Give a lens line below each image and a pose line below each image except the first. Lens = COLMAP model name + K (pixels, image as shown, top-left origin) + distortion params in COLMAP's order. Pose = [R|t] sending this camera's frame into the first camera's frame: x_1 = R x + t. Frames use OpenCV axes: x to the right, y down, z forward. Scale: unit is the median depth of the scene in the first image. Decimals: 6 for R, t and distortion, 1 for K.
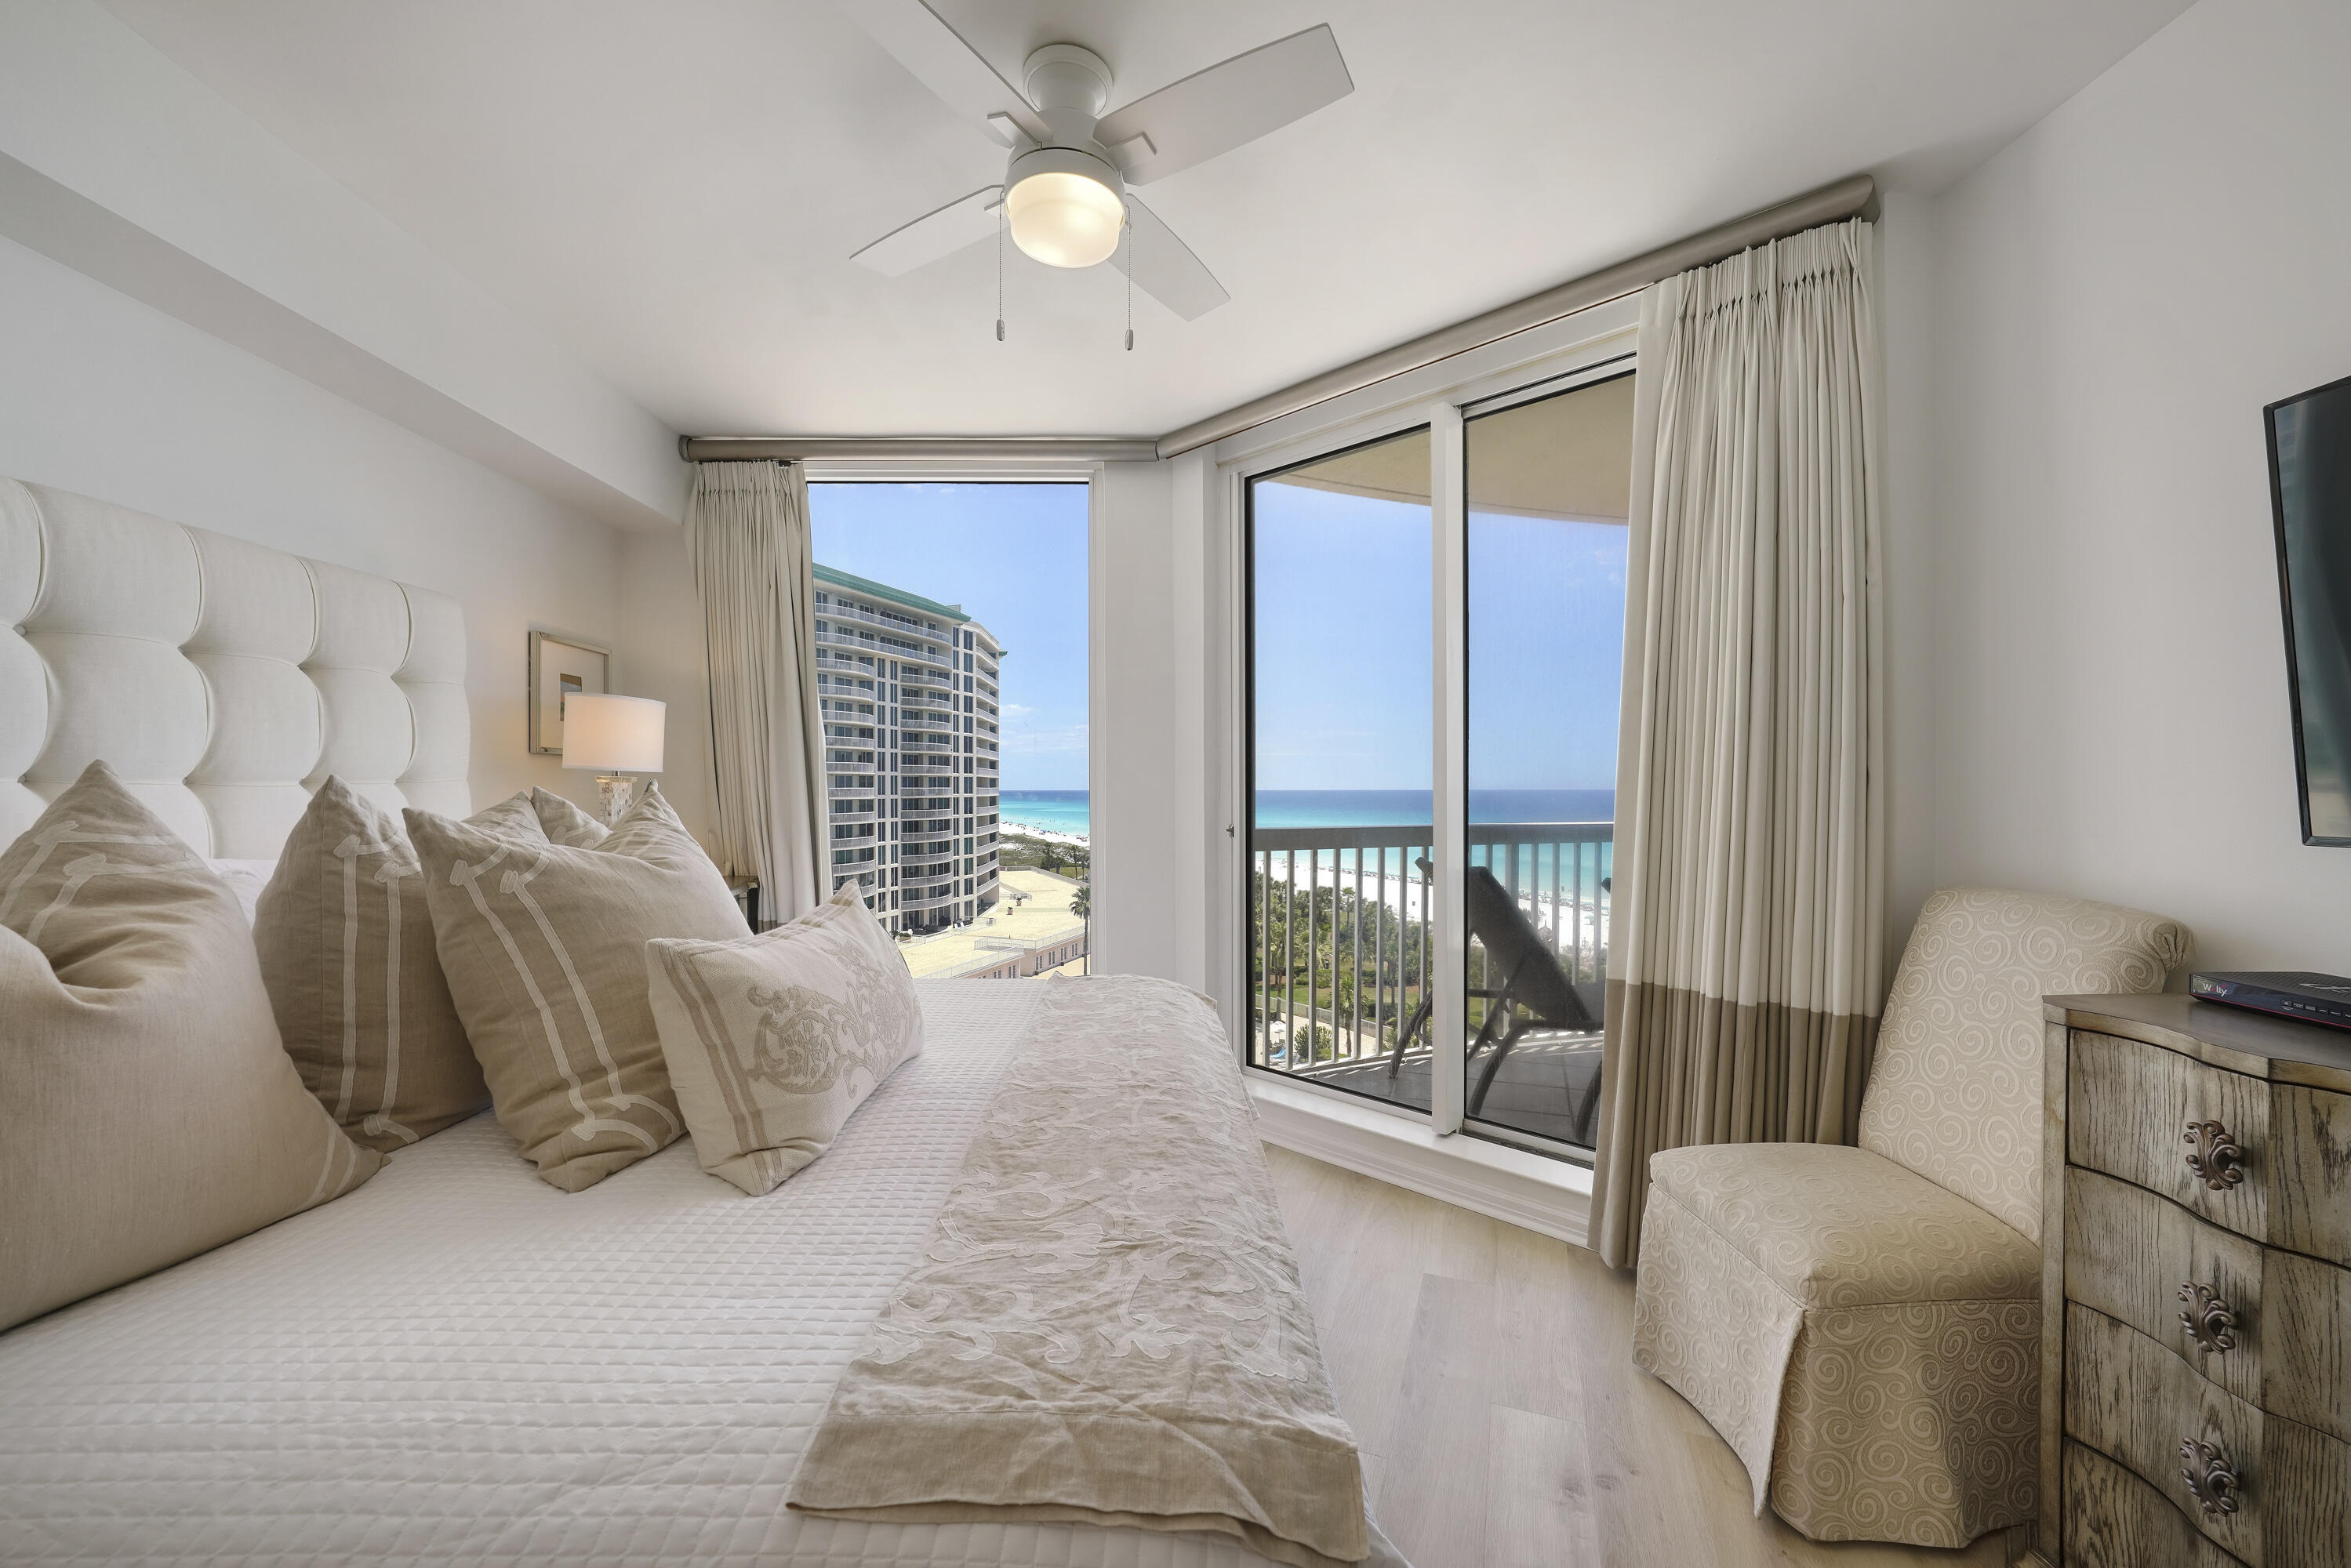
lens RADIAL K [[879.0, 0, 1134.1], [0, 879.0, 791.7], [0, 0, 1]] dist [-0.012558, 0.002280]
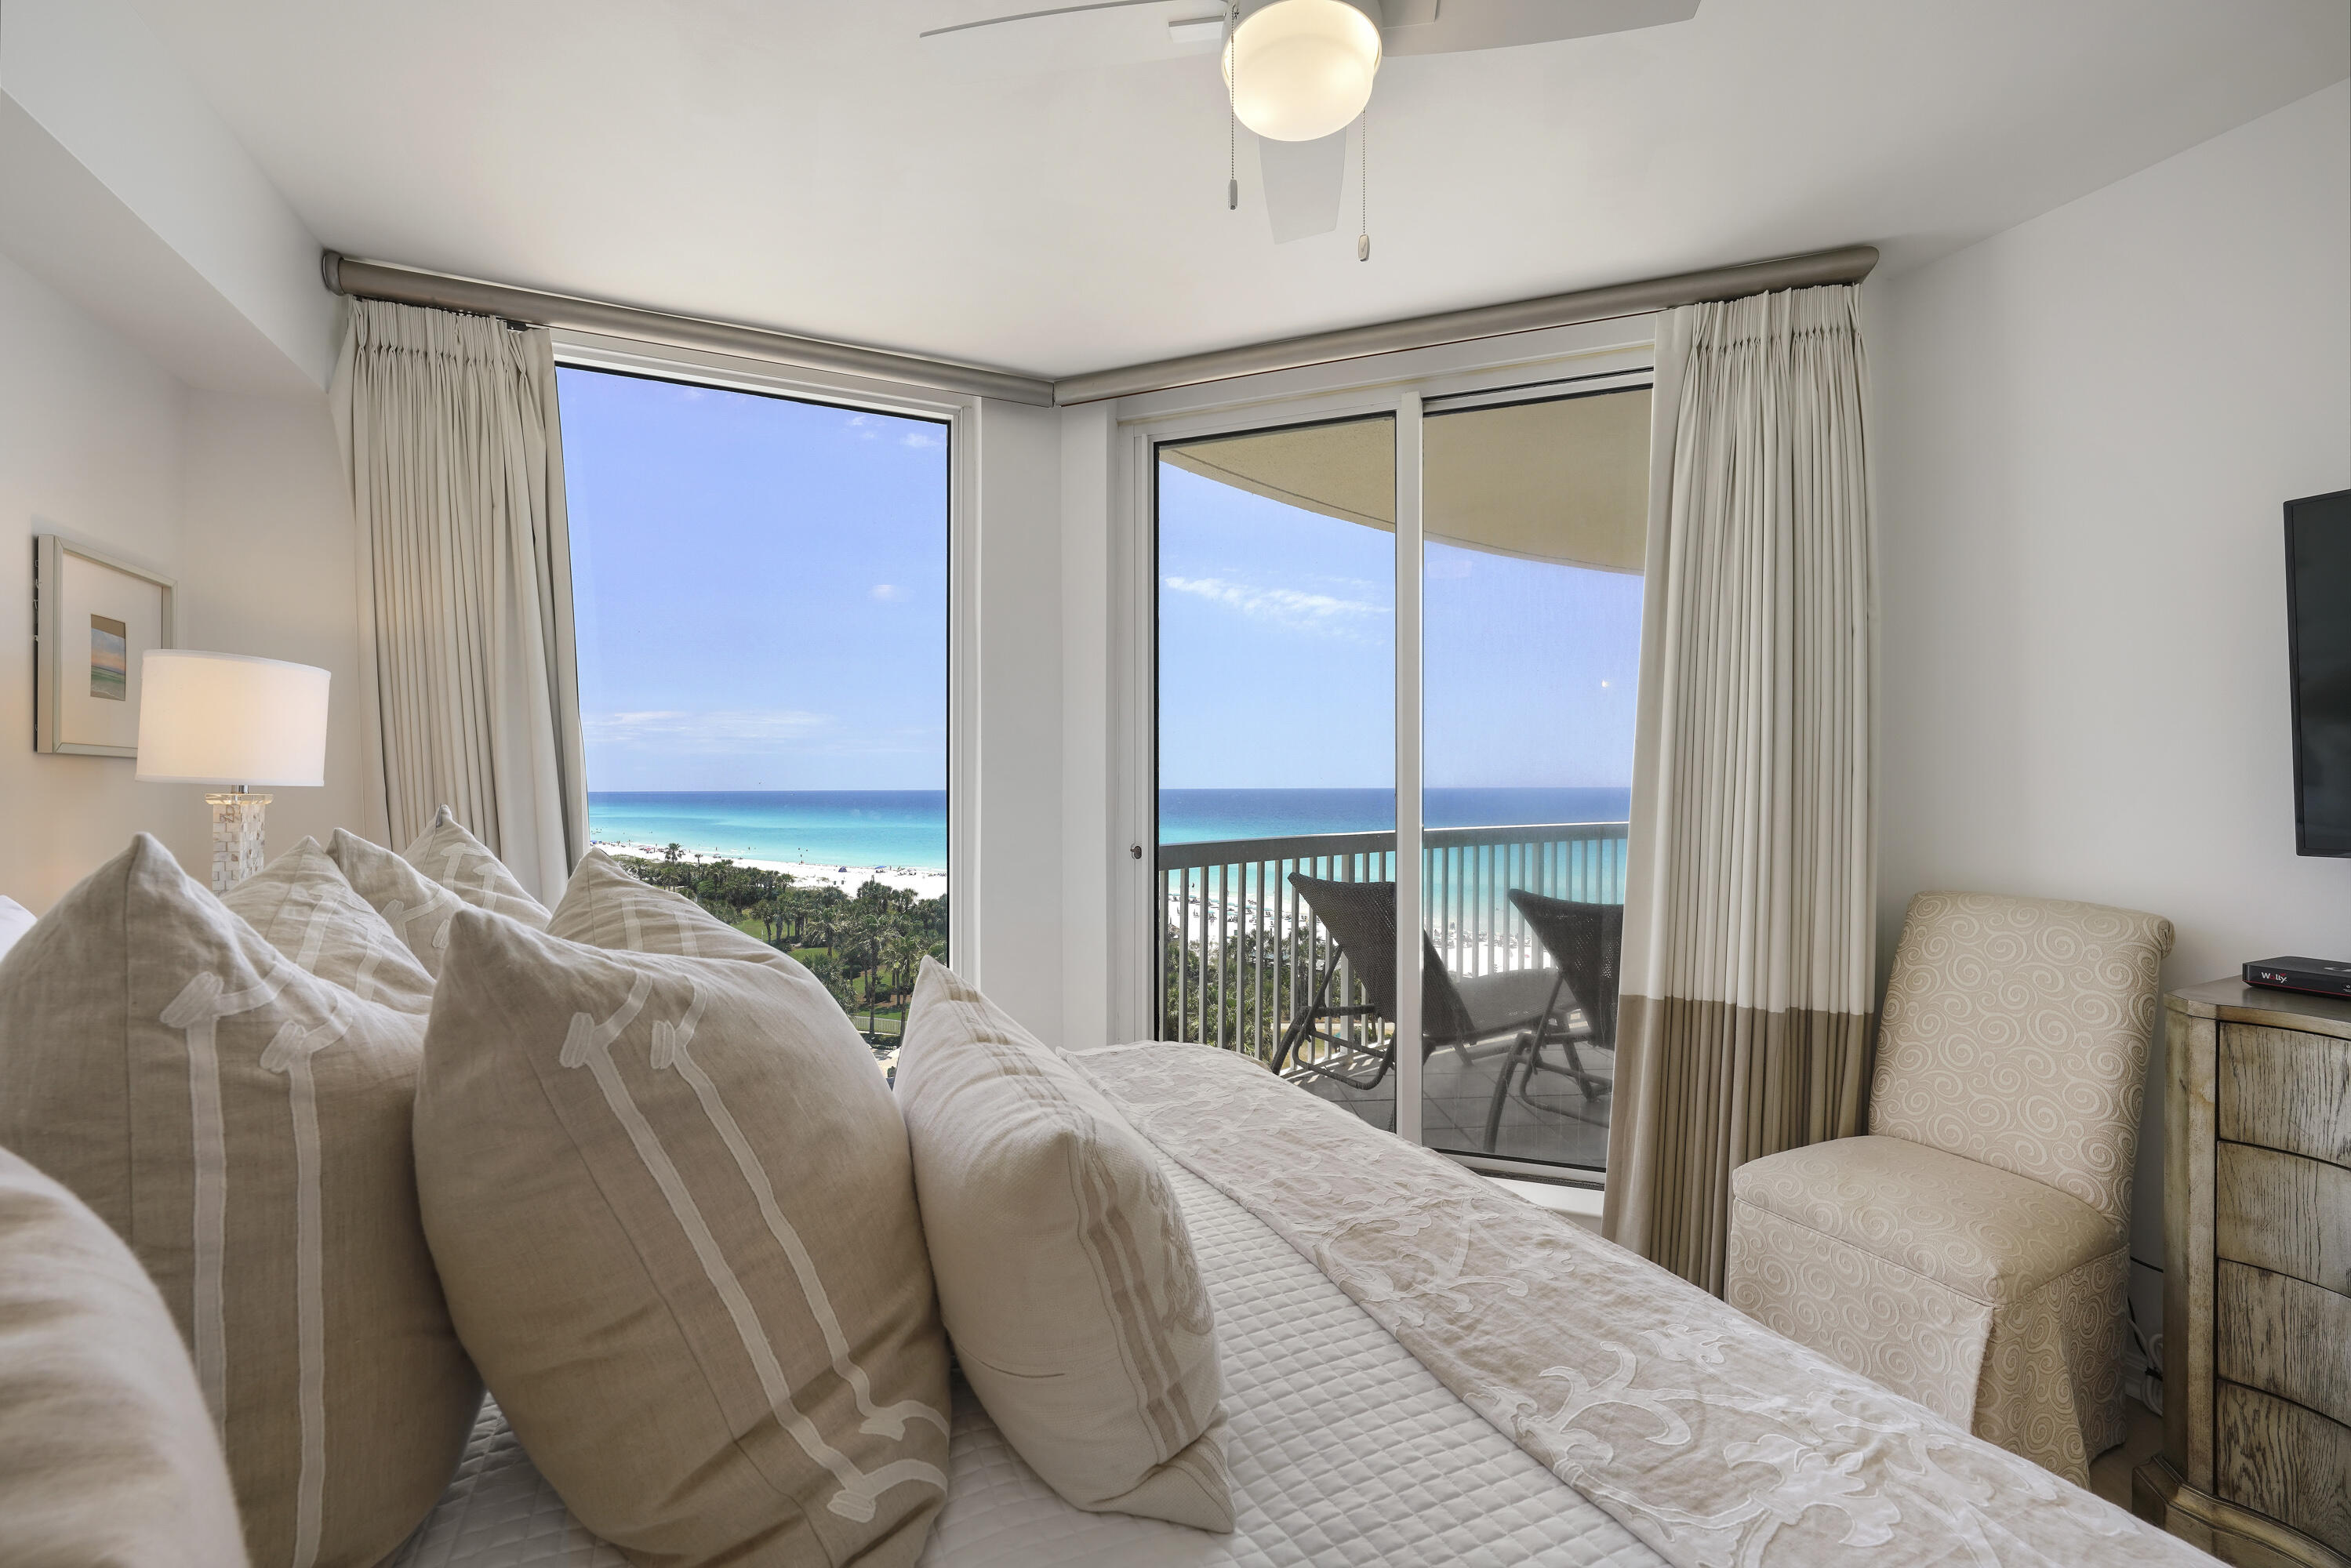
lens RADIAL K [[952.1, 0, 1174.5], [0, 952.1, 786.7], [0, 0, 1]] dist [-0.010844, 0.003515]
pose [[0.916680, -0.003233, 0.399609, -0.627576], [0.005798, 0.999970, -0.005210, -0.036485], [-0.399580, 0.007093, 0.916671, 0.368098]]
